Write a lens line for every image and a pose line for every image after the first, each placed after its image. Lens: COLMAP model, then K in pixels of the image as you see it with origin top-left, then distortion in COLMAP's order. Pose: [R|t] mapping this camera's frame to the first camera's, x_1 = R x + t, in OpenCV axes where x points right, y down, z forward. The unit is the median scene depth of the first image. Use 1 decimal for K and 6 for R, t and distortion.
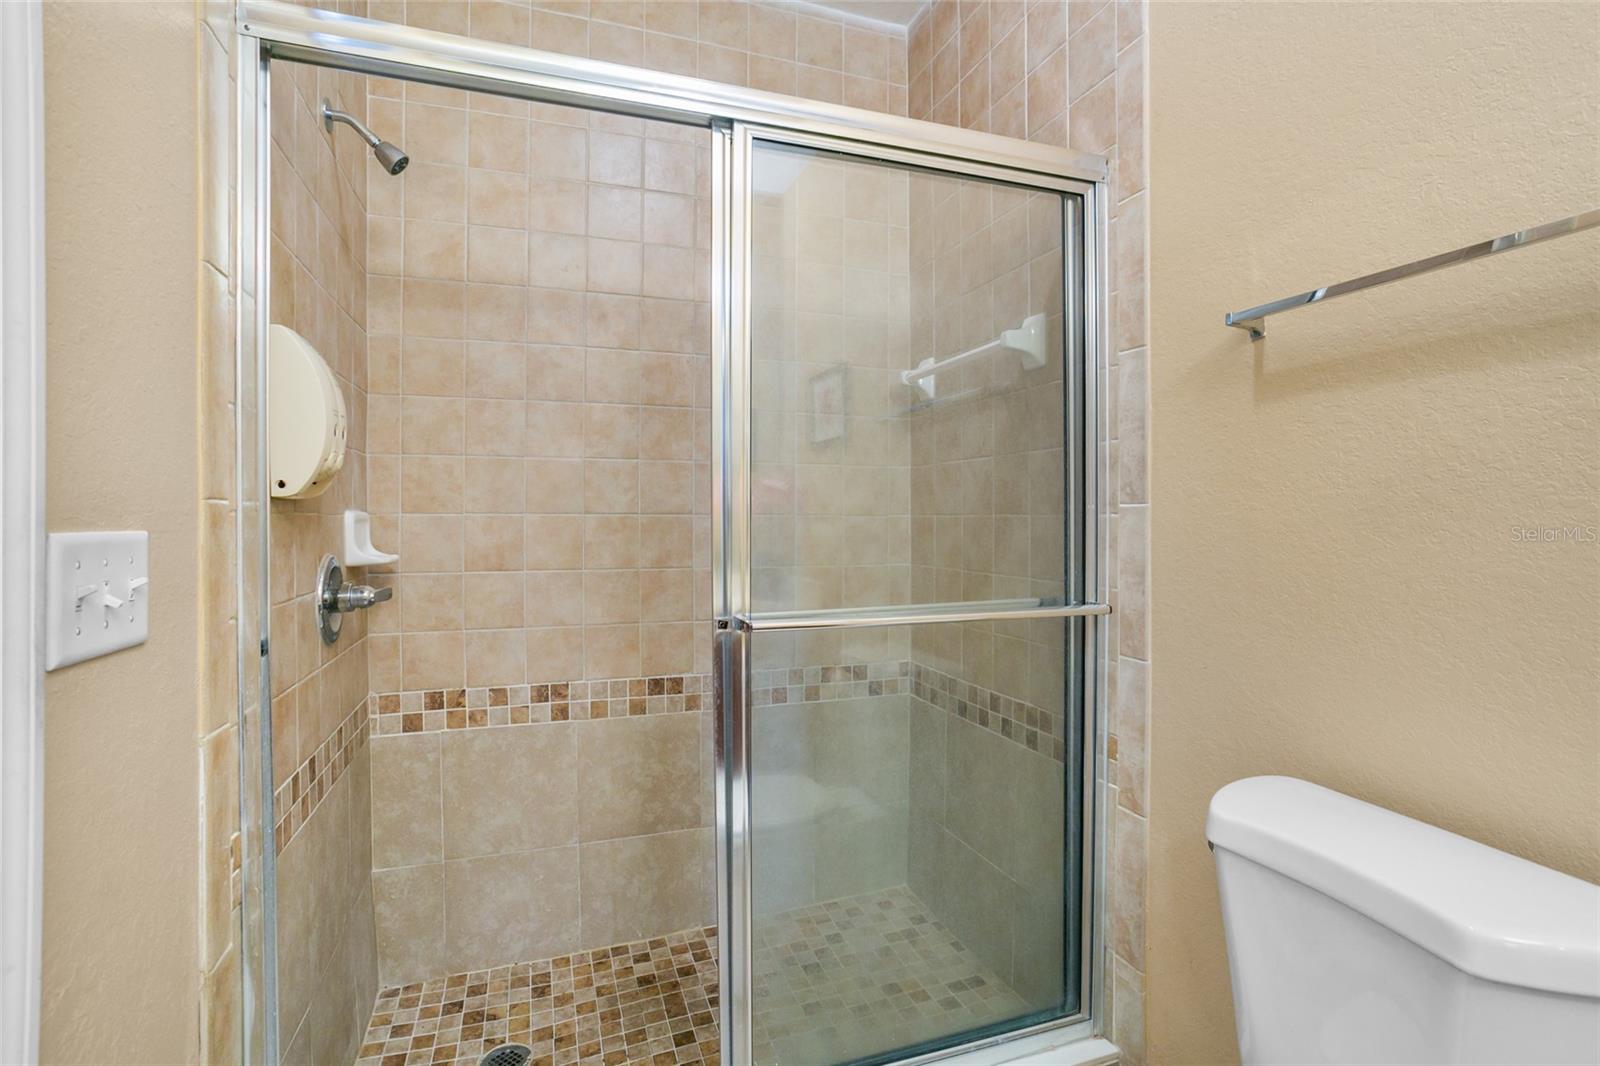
lens RADIAL K [[773.3, 0, 808.0], [0, 773.3, 528.7], [0, 0, 1]] dist [-0.047087, 0.028888]
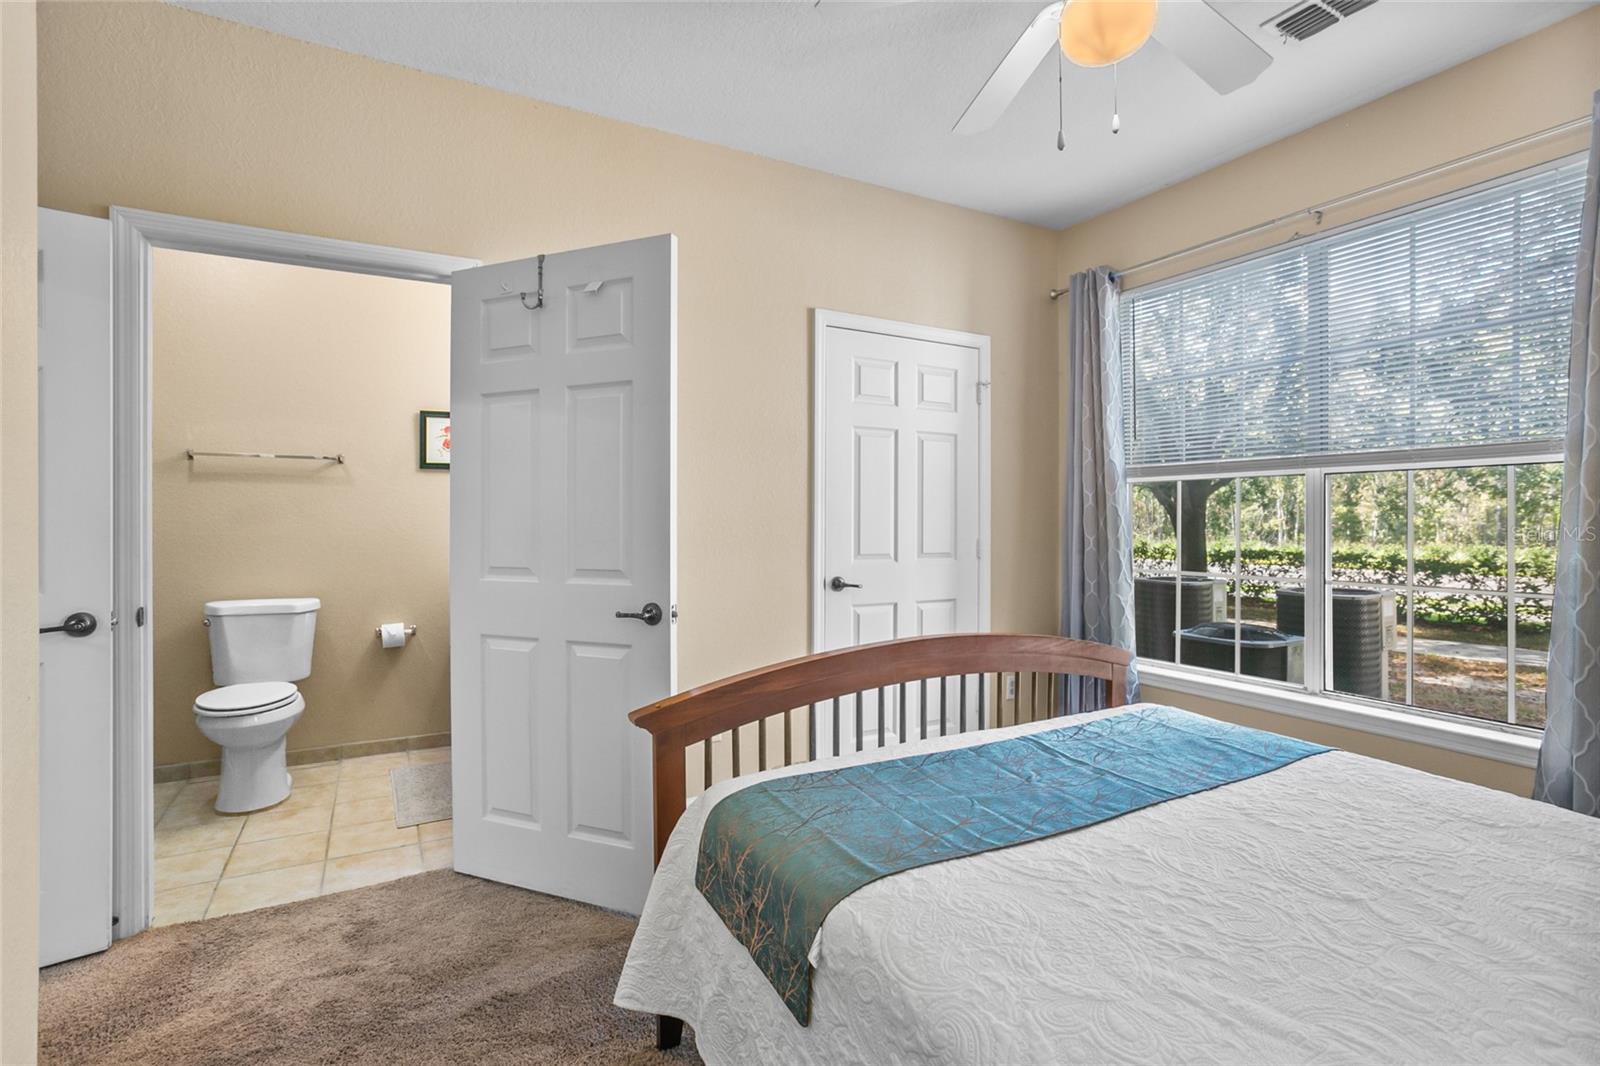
lens RADIAL K [[773.3, 0, 800.0], [0, 773.3, 521.9], [0, 0, 1]] dist [-0.047087, 0.028888]
pose [[-0.152550, -0.003201, 0.988291, -3.723473], [0.000995, 0.999994, 0.003392, -0.012193], [-0.988295, 0.001501, -0.152546, -1.264217]]
